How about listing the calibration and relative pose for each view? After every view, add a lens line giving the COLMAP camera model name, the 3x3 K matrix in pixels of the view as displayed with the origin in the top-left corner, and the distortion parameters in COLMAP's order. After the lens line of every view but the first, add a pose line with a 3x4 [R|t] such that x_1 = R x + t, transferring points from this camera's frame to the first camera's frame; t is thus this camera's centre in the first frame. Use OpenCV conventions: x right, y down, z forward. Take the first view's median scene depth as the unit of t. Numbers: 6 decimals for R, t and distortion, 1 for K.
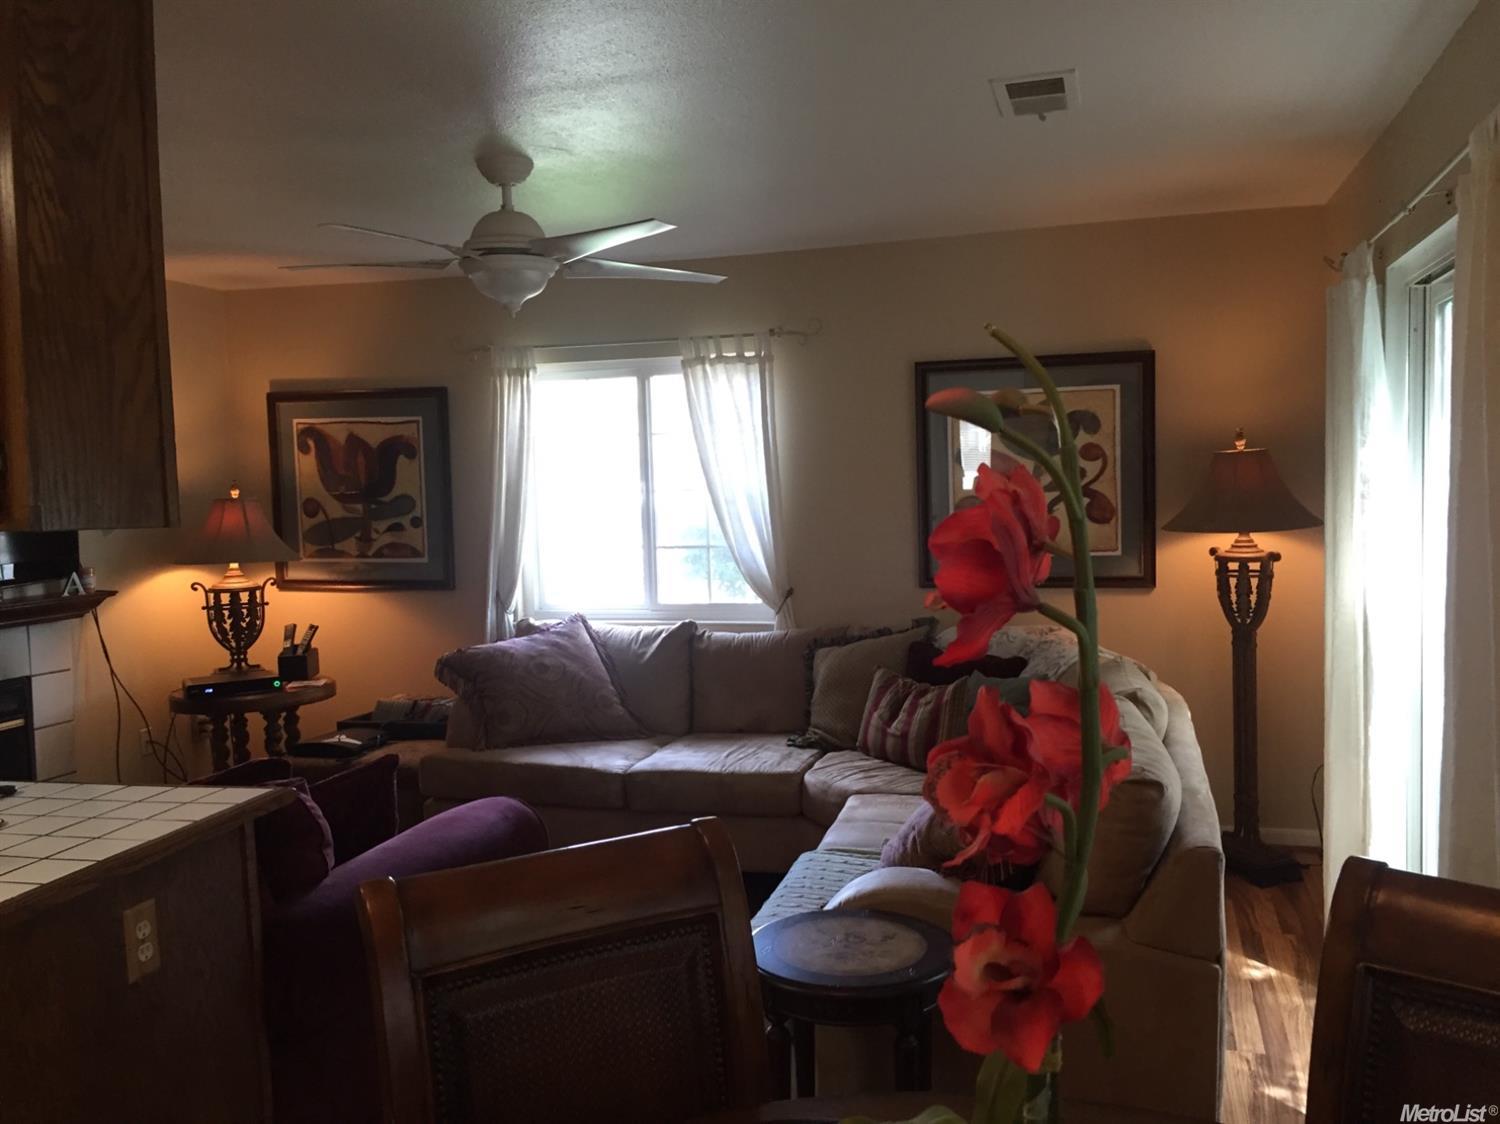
lens RADIAL K [[1251.5, 0, 754.1], [0, 1251.5, 562.4], [0, 0, 1]] dist [0.057079, -0.088940]
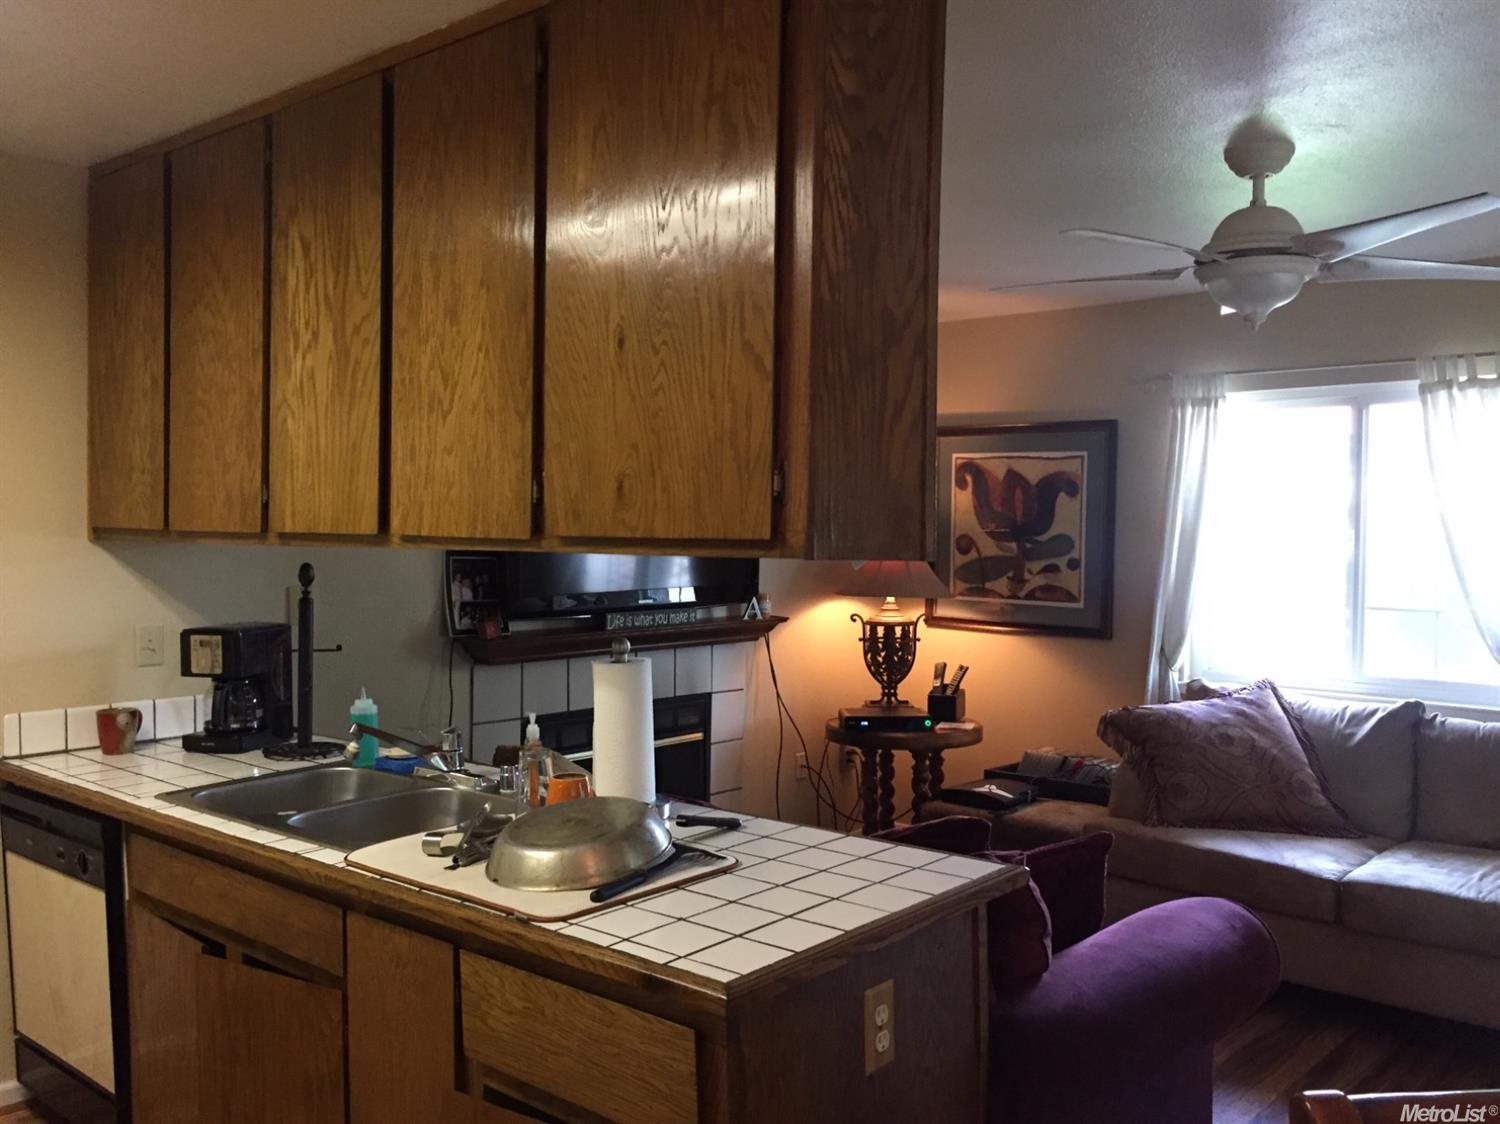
lens RADIAL K [[1251.5, 0, 751.0], [0, 1251.5, 559.8], [0, 0, 1]] dist [0.057079, -0.088940]
pose [[0.895814, 0.045738, -0.442068, -0.081810], [-0.061390, 0.997890, -0.021157, -0.001093], [0.440168, 0.046092, 0.896732, 0.066438]]
